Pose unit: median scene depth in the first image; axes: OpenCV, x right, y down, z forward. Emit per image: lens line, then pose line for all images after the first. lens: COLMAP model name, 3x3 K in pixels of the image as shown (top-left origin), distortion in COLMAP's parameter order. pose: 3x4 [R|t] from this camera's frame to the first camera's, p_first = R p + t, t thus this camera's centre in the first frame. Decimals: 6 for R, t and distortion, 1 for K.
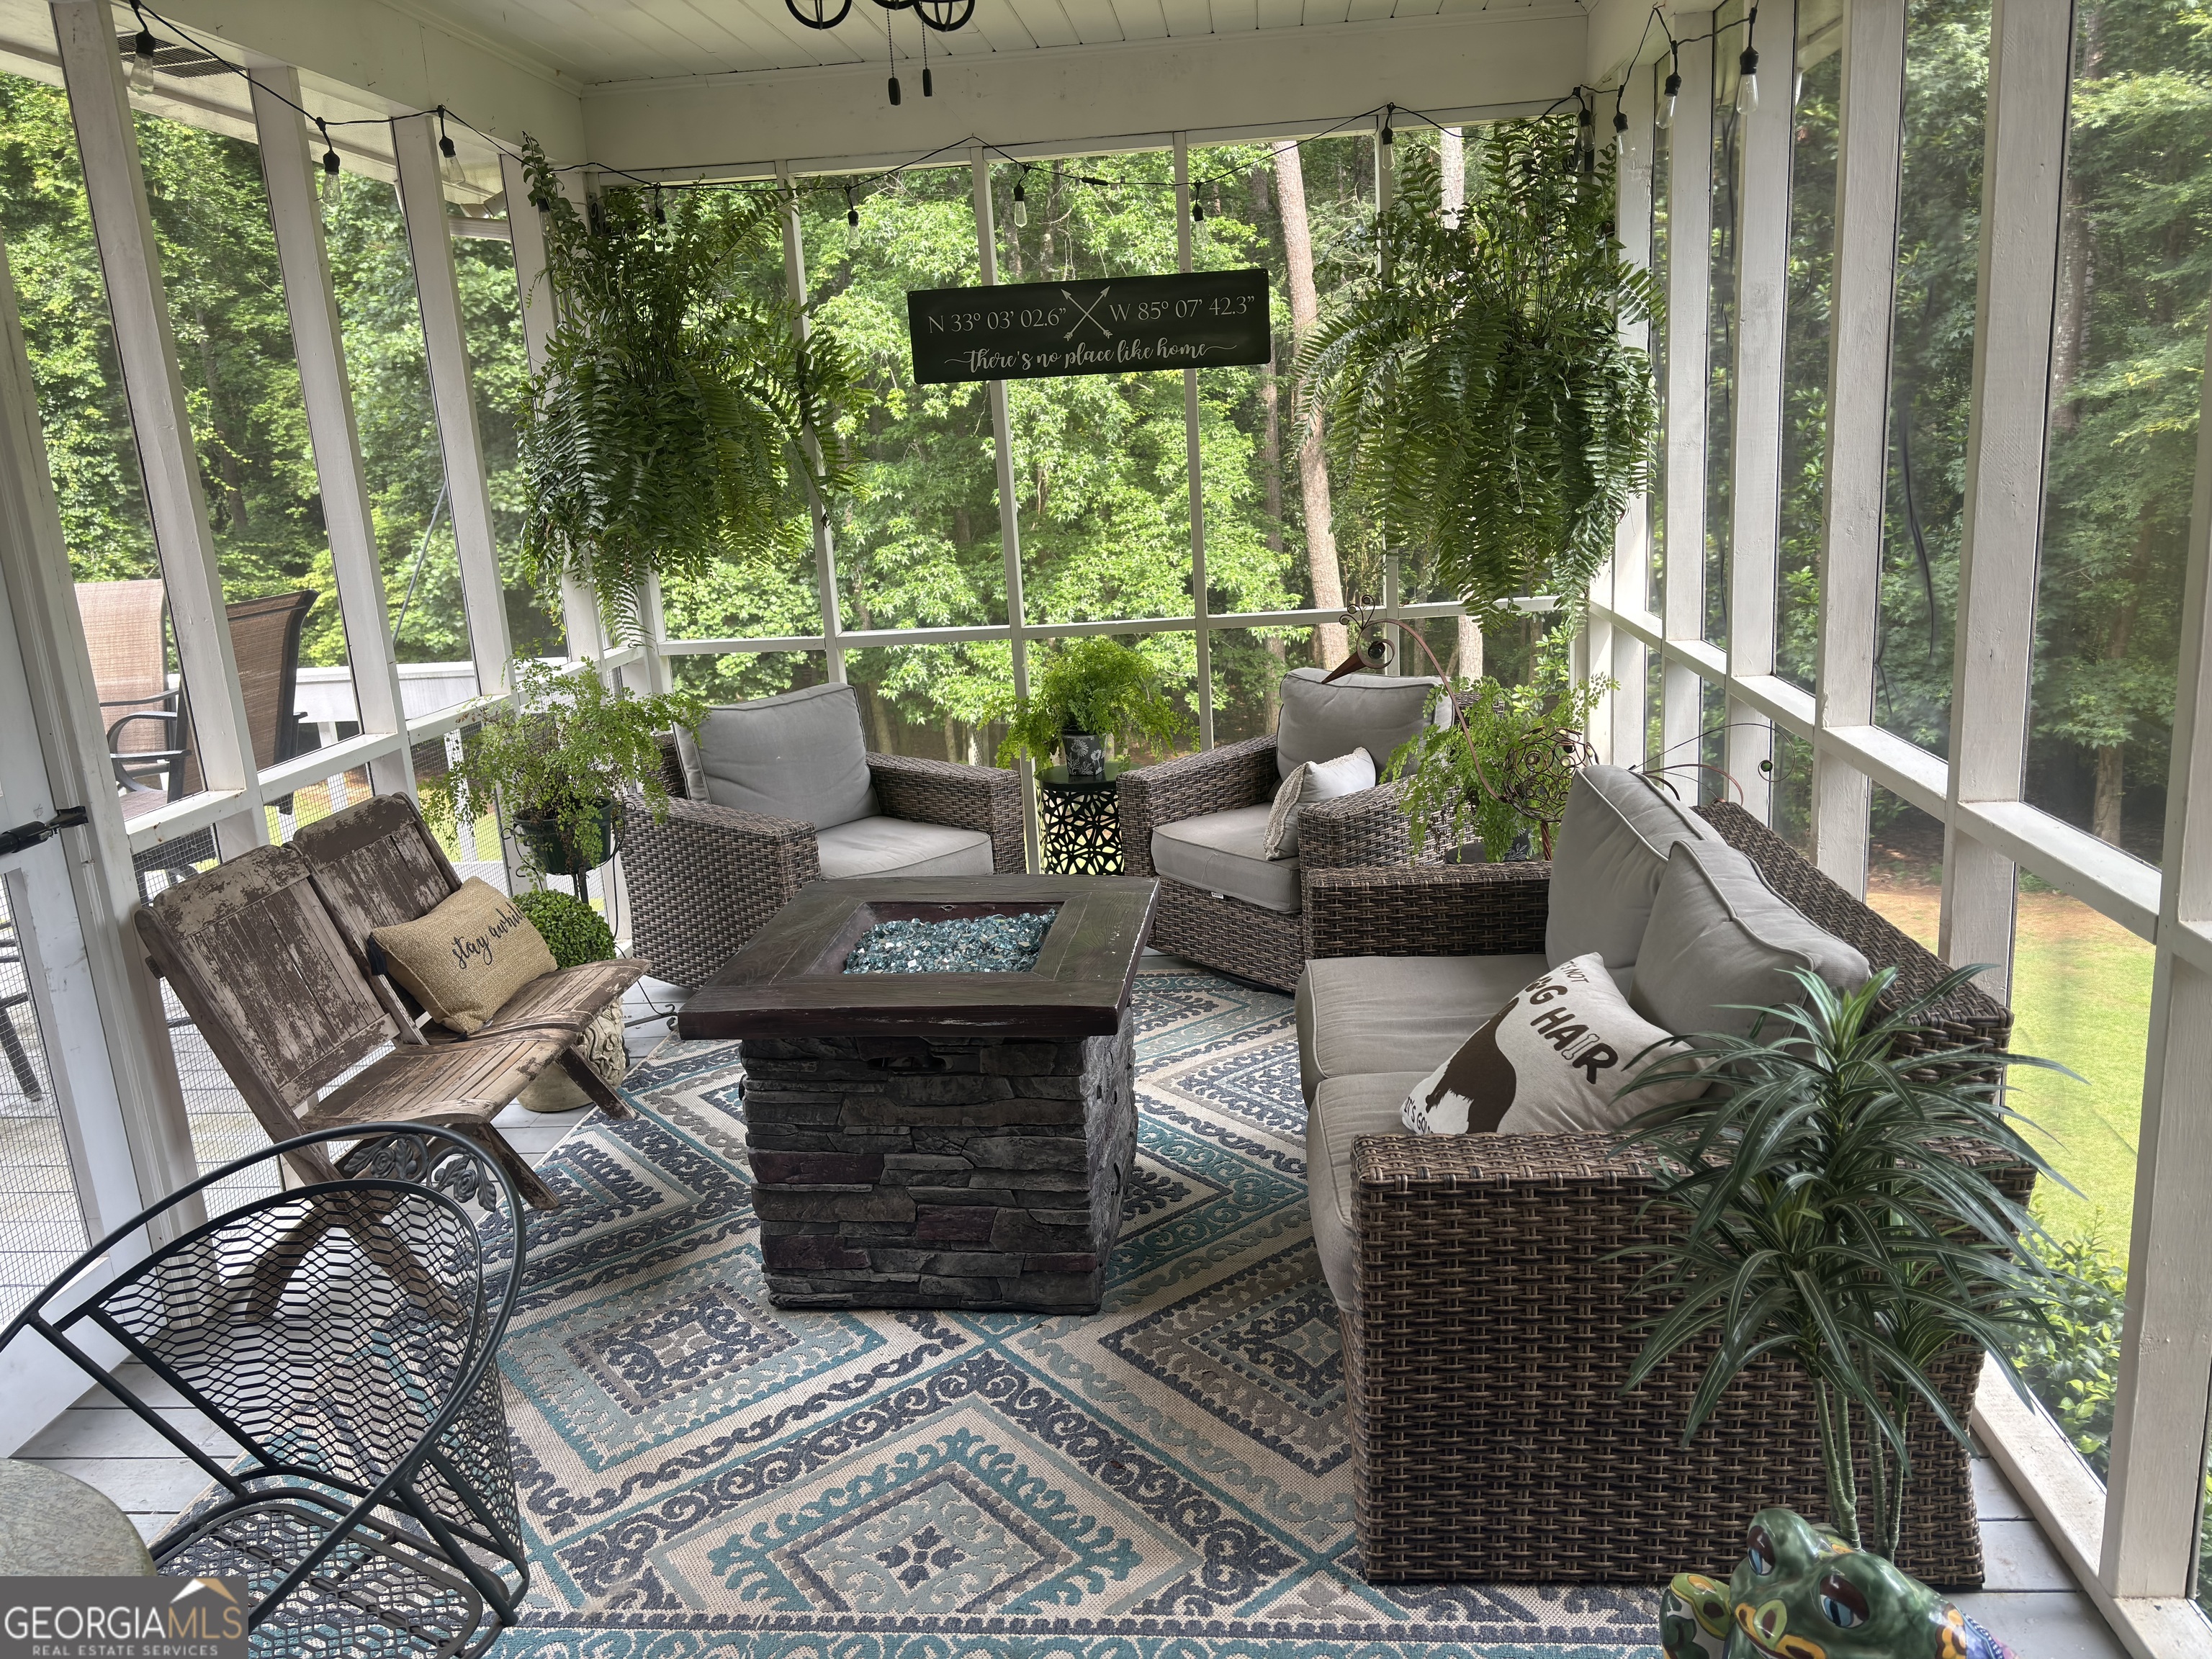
lens RADIAL K [[1677.0, 0, 1097.4], [0, 1677.0, 838.0], [0, 0, 1]] dist [0.047832, -0.052076]
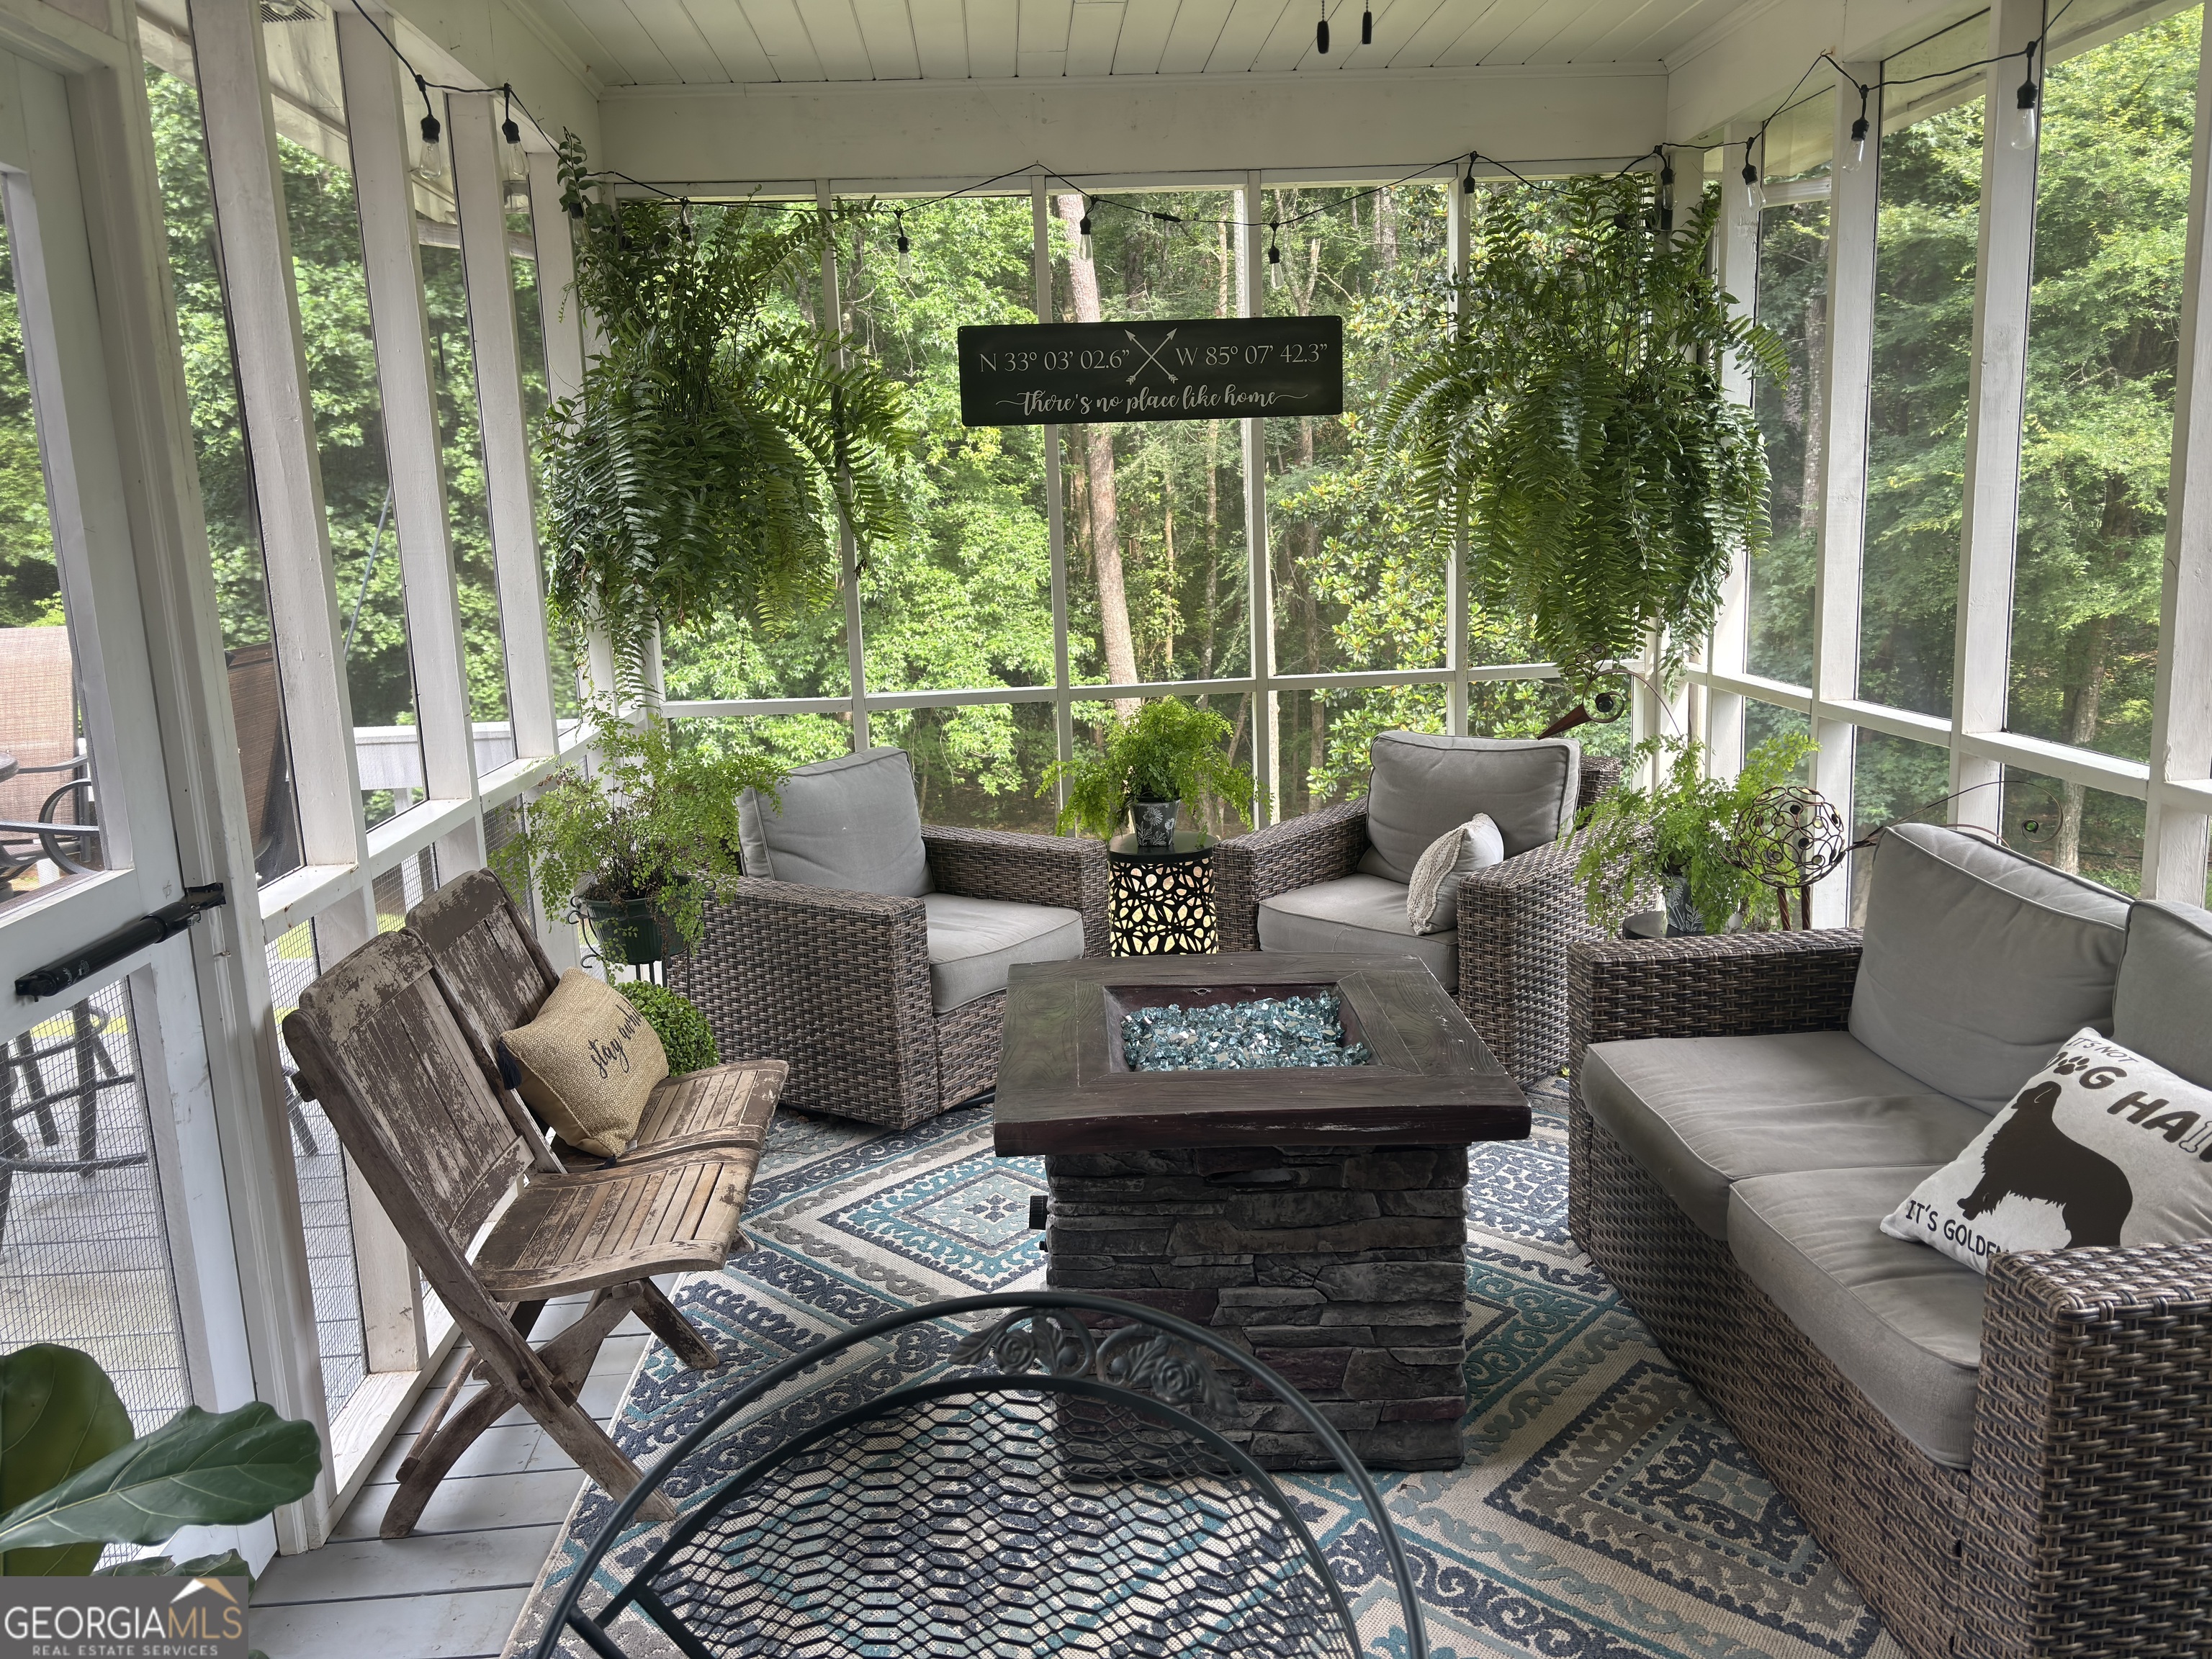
lens RADIAL K [[1677.0, 0, 1087.1], [0, 1677.0, 817.6], [0, 0, 1]] dist [0.047832, -0.052076]
pose [[0.989038, -0.004326, 0.147599, -0.204639], [0.013564, 0.998006, -0.061642, 0.003033], [-0.147038, 0.062969, 0.987125, 0.107854]]
